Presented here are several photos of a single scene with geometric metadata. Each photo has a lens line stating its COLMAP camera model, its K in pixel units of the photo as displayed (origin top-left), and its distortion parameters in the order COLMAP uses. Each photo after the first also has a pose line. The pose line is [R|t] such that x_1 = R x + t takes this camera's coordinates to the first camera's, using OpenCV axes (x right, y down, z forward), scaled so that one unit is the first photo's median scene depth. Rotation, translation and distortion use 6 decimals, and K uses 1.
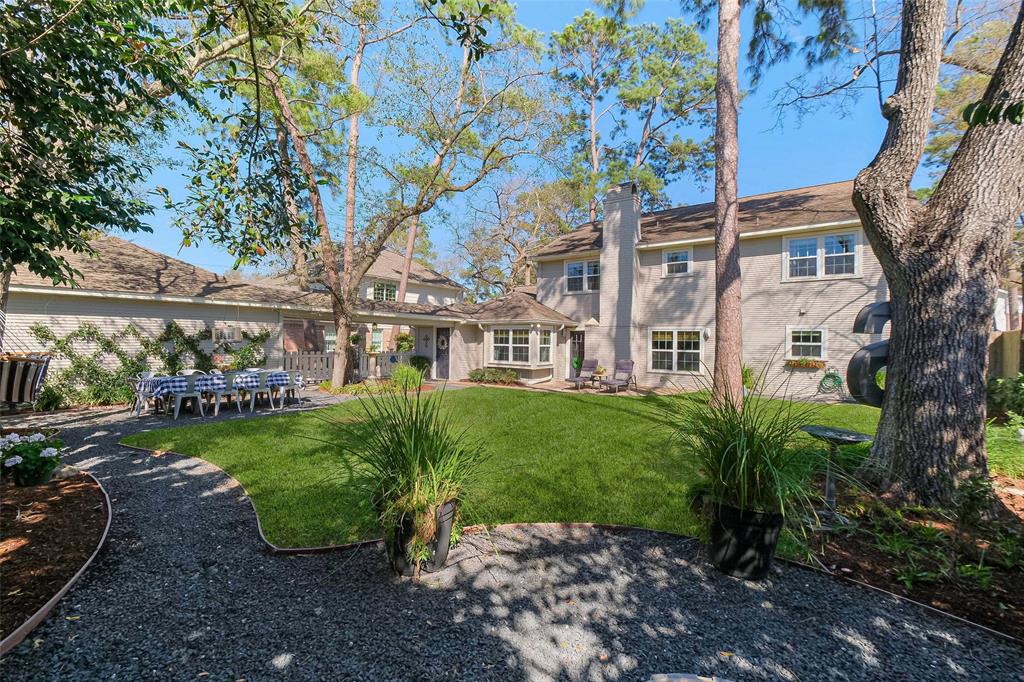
lens RADIAL K [[450.0, 0, 510.1], [0, 450.0, 341.4], [0, 0, 1]] dist [0.000982, -0.002064]
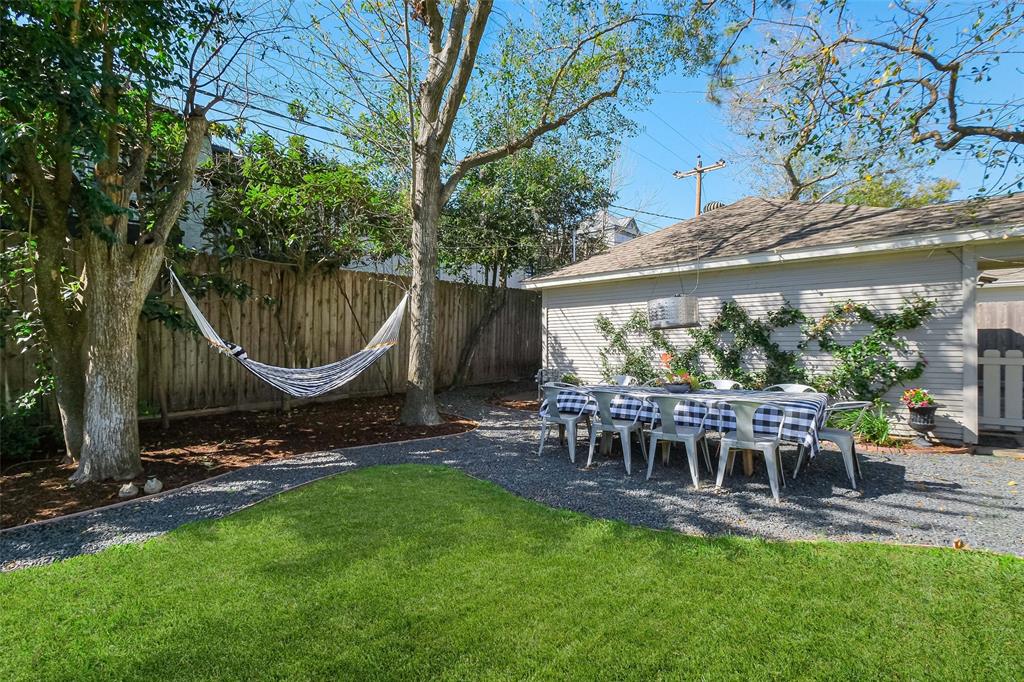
lens RADIAL K [[450.0, 0, 512.5], [0, 450.0, 341.3], [0, 0, 1]] dist [0.000982, -0.002064]
pose [[-0.088418, -0.021192, -0.995858, -0.074743], [-0.003837, 0.999773, -0.020934, 0.026099], [0.996076, 0.001970, -0.088480, 0.656833]]
